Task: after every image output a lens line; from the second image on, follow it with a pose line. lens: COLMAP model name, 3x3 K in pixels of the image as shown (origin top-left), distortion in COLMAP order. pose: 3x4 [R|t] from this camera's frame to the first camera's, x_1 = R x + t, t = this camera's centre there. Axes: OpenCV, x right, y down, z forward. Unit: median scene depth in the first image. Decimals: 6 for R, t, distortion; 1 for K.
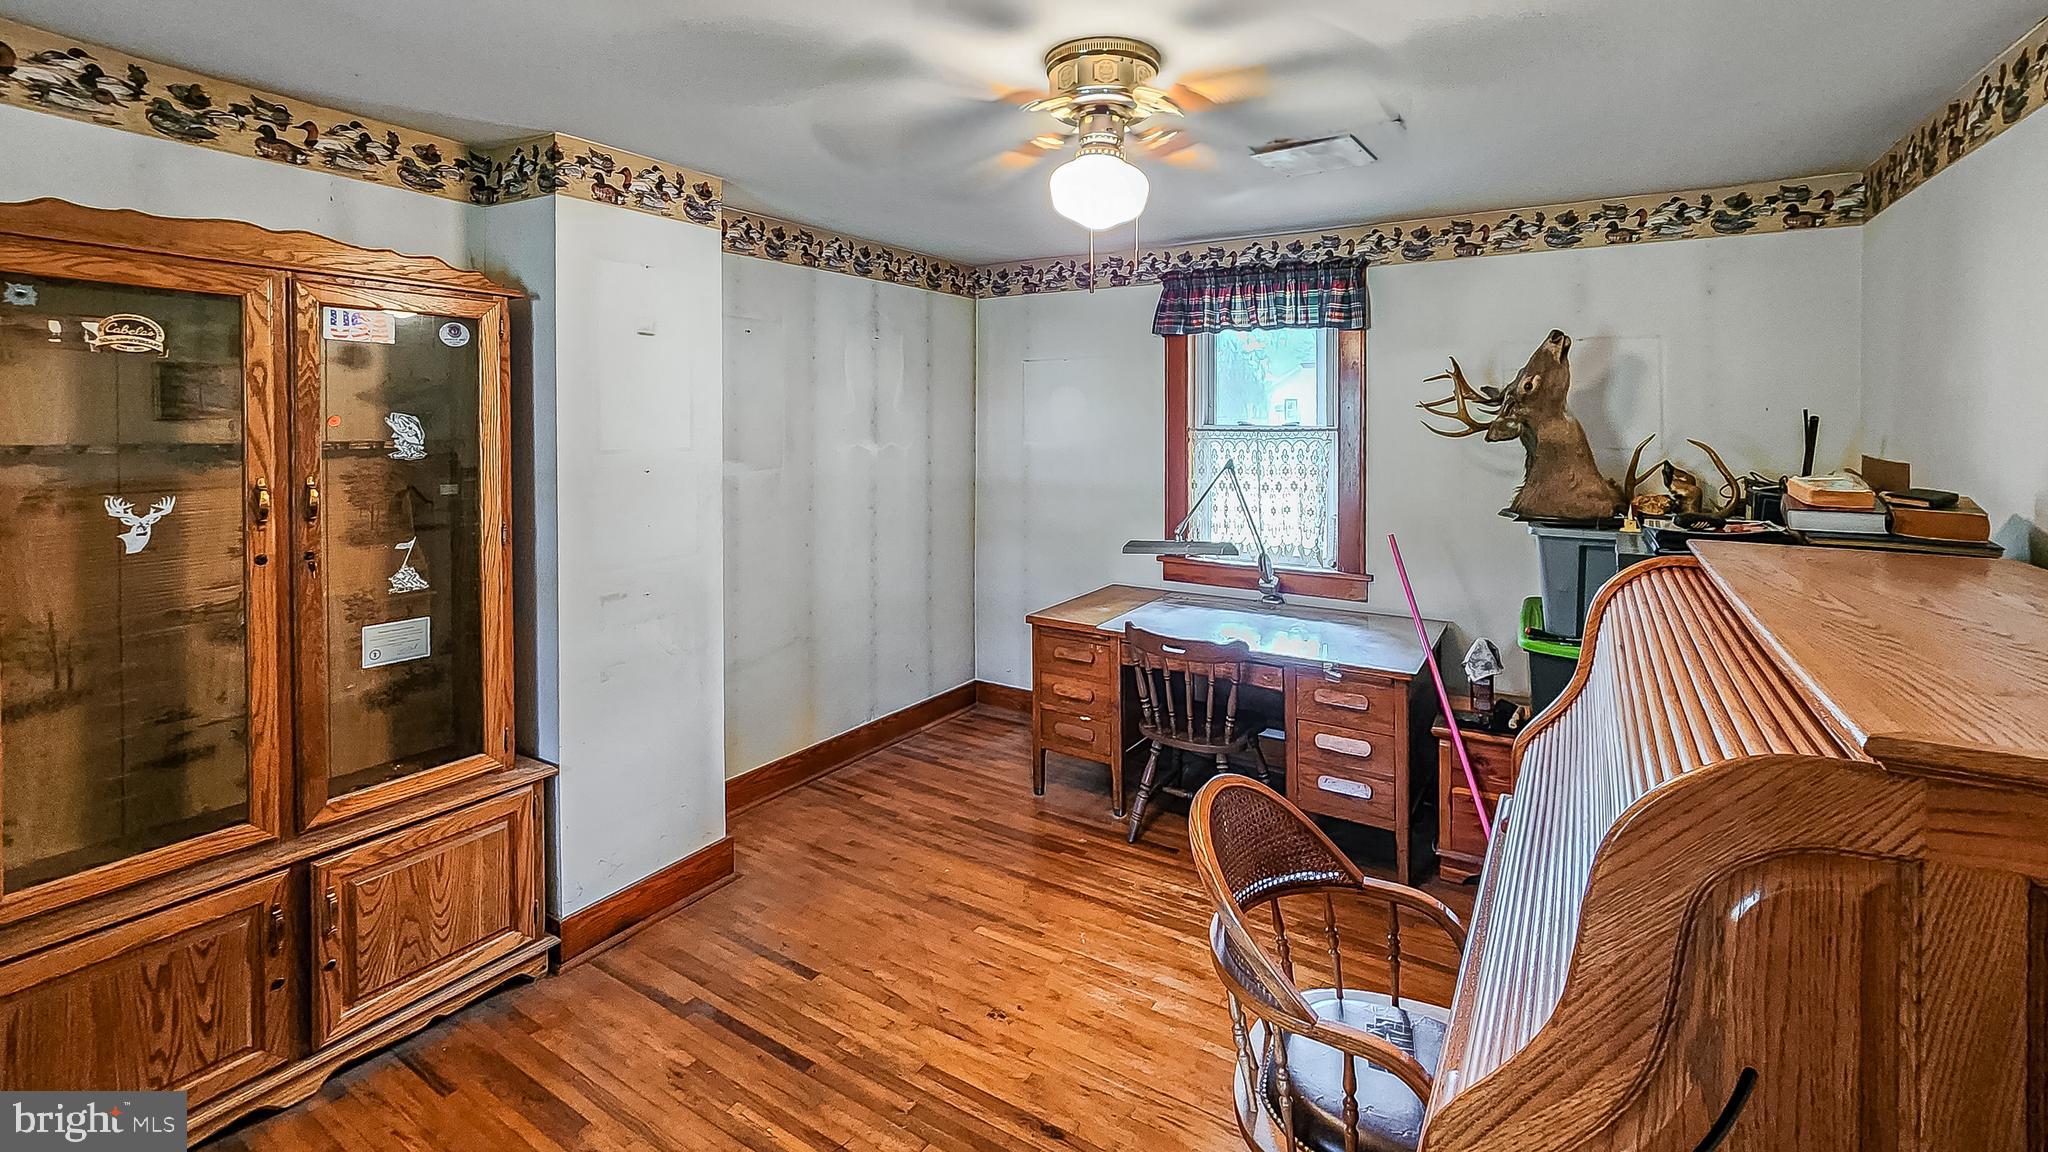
lens RADIAL K [[895.3, 0, 1029.9], [0, 895.3, 520.5], [0, 0, 1]] dist [0.001113, -0.000604]
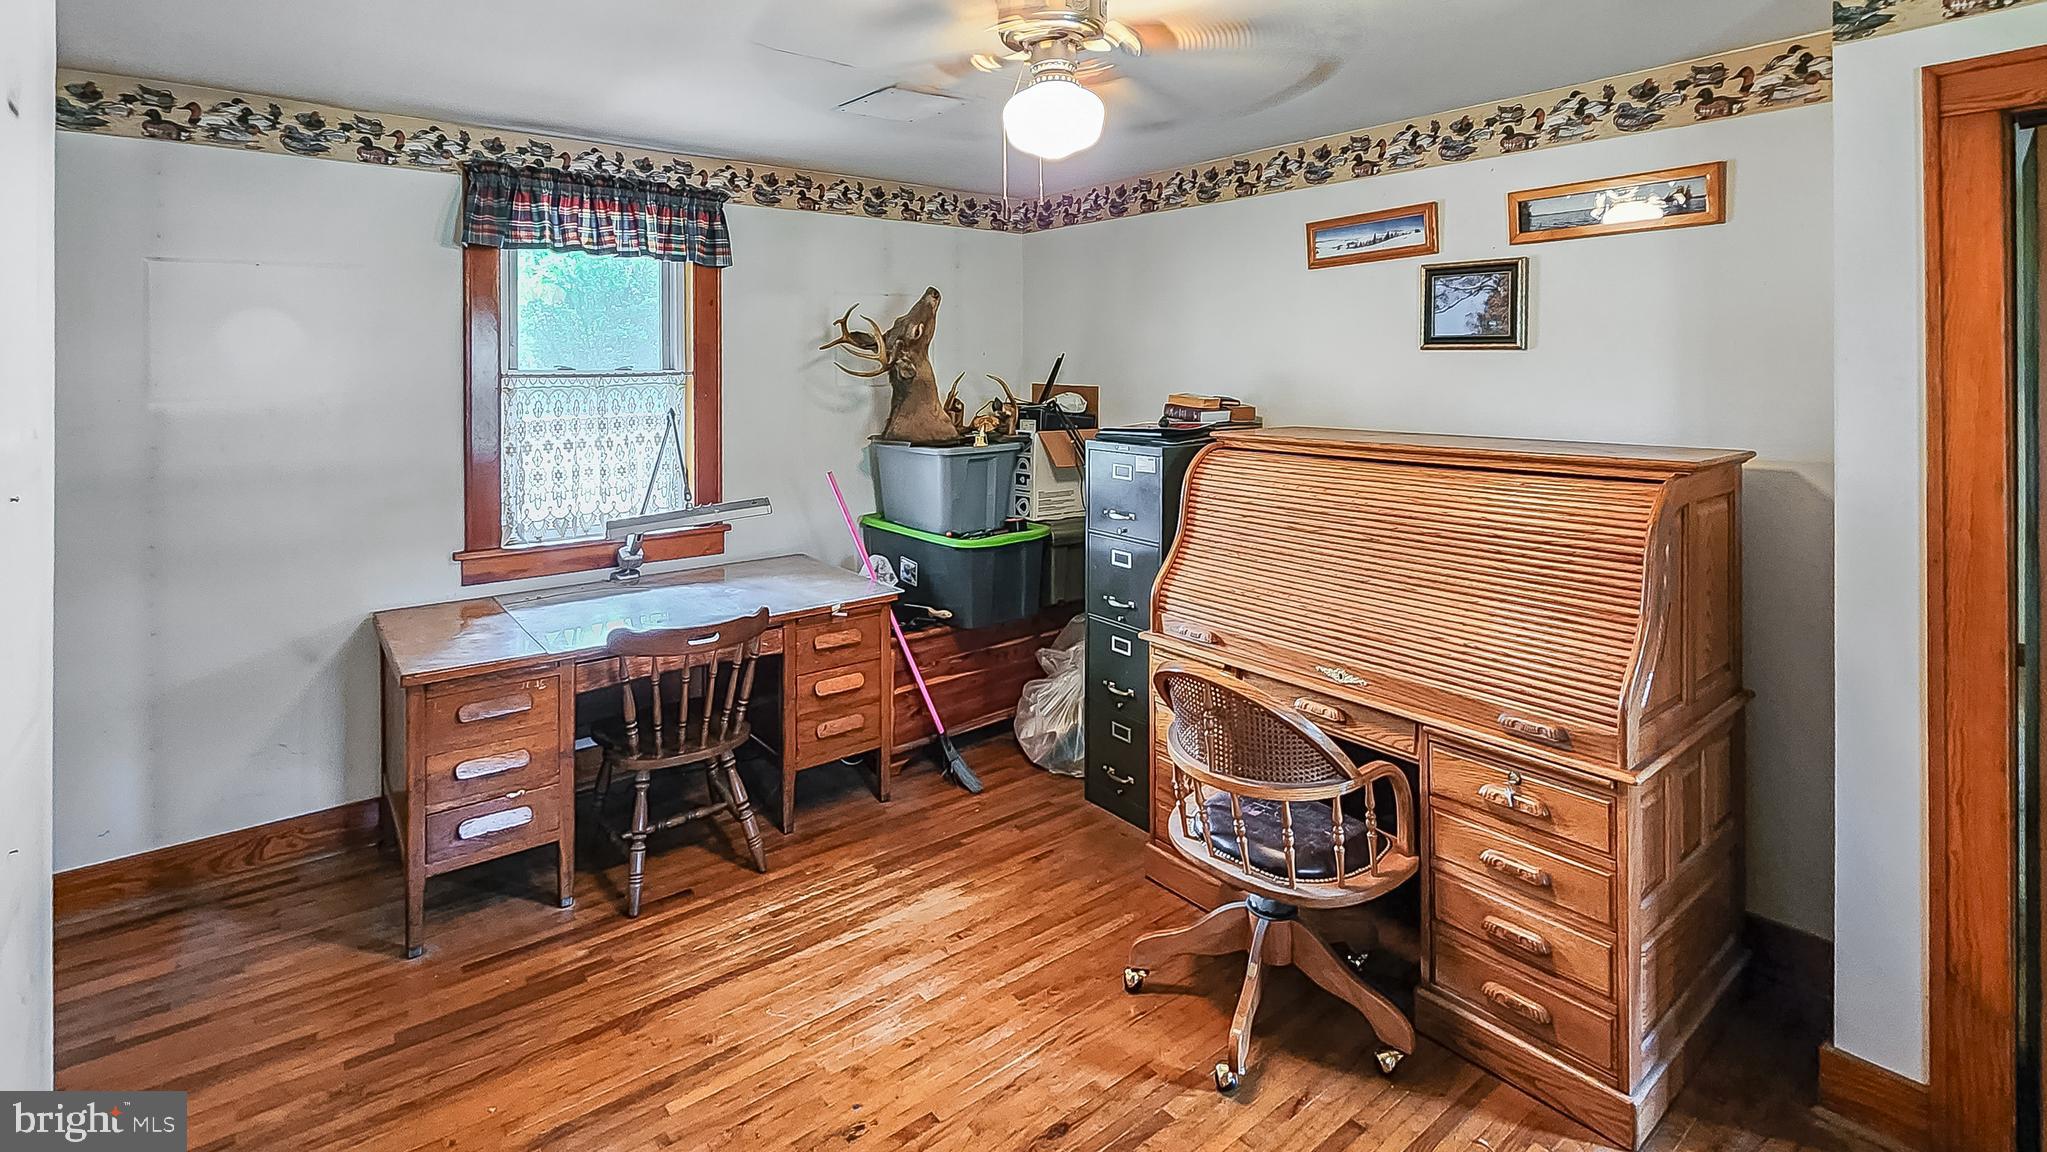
lens RADIAL K [[923.8, 0, 1022.8], [0, 923.8, 469.1], [0, 0, 1]] dist [-0.000136, -0.000082]
pose [[0.333434, -0.099026, 0.937558, -0.467172], [0.121250, 0.990714, 0.061519, -0.022971], [-0.934944, 0.093166, 0.342345, 0.386559]]
